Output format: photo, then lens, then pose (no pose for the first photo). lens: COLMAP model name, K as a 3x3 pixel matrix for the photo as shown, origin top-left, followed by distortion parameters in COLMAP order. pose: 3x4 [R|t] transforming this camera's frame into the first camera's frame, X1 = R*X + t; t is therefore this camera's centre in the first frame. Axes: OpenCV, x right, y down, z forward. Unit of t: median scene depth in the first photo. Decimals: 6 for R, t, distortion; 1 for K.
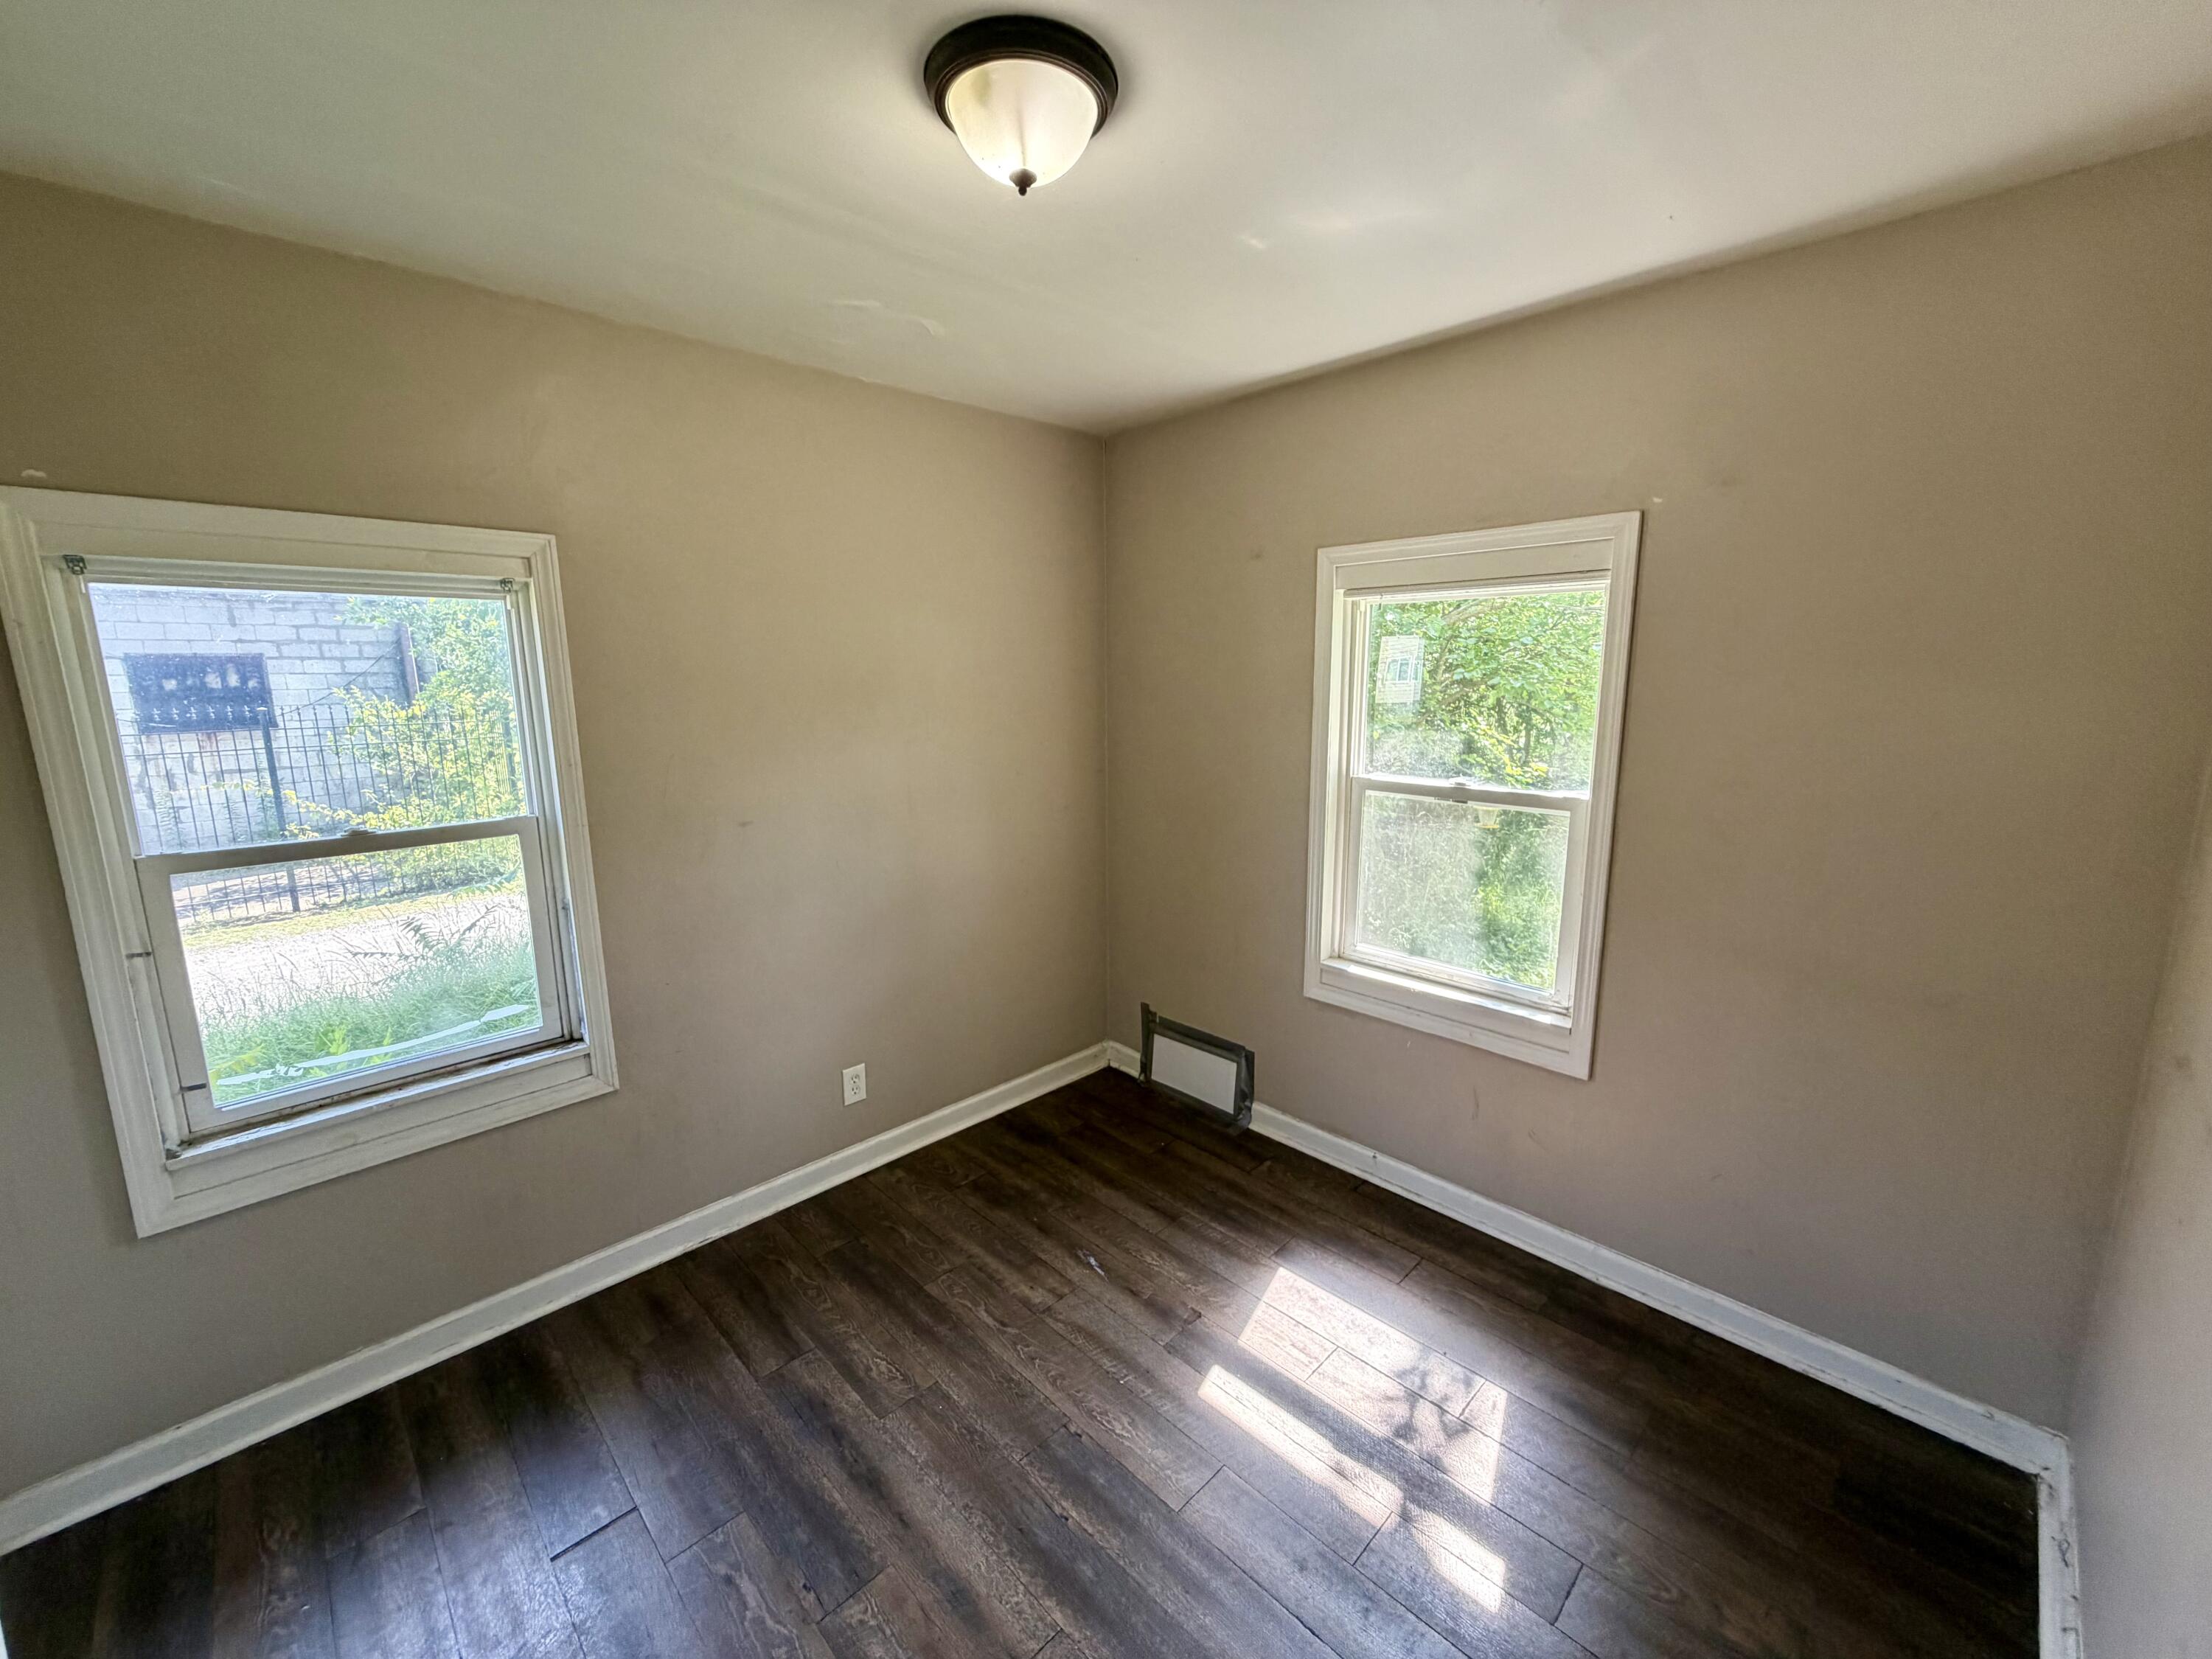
lens RADIAL K [[881.7, 0, 1100.4], [0, 881.7, 825.9], [0, 0, 1]] dist [0.000445, -0.000132]
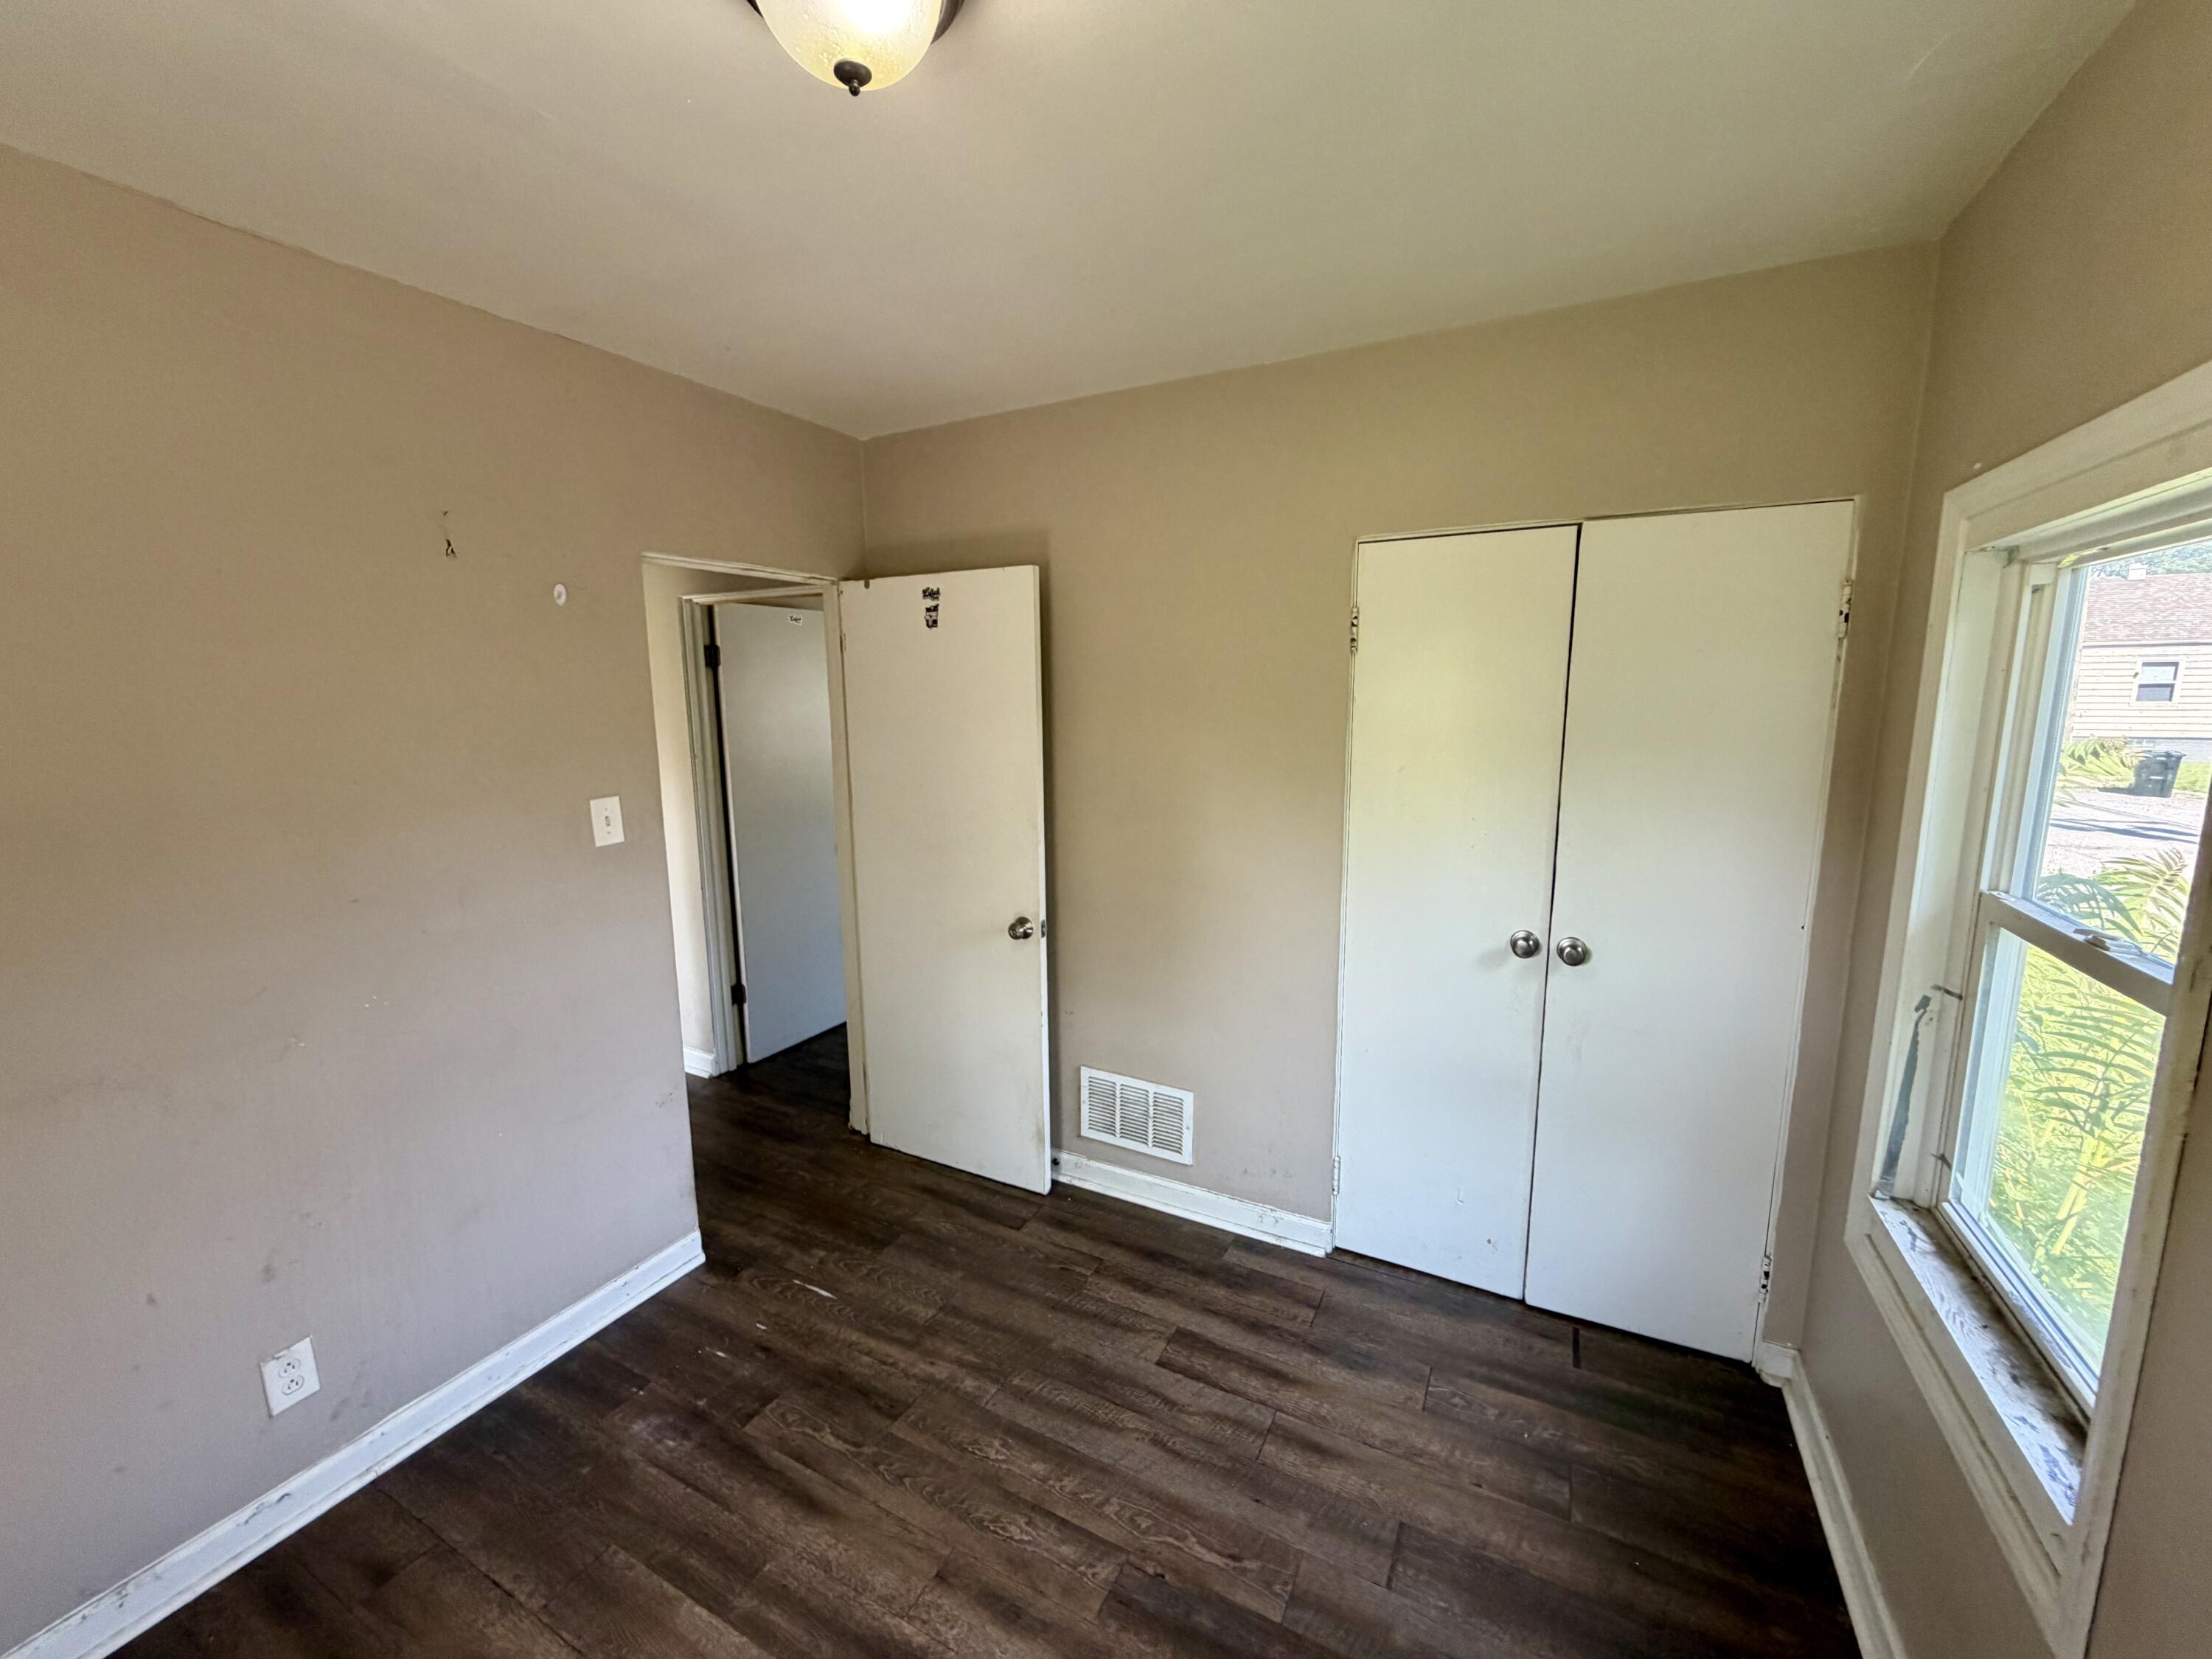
lens RADIAL K [[881.7, 0, 1100.4], [0, 881.7, 825.9], [0, 0, 1]] dist [0.000445, -0.000132]
pose [[-0.950185, 0.066695, -0.304469, -0.010973], [-0.036630, 0.946175, 0.321577, -0.300447], [0.309528, 0.316710, -0.896597, 1.655077]]
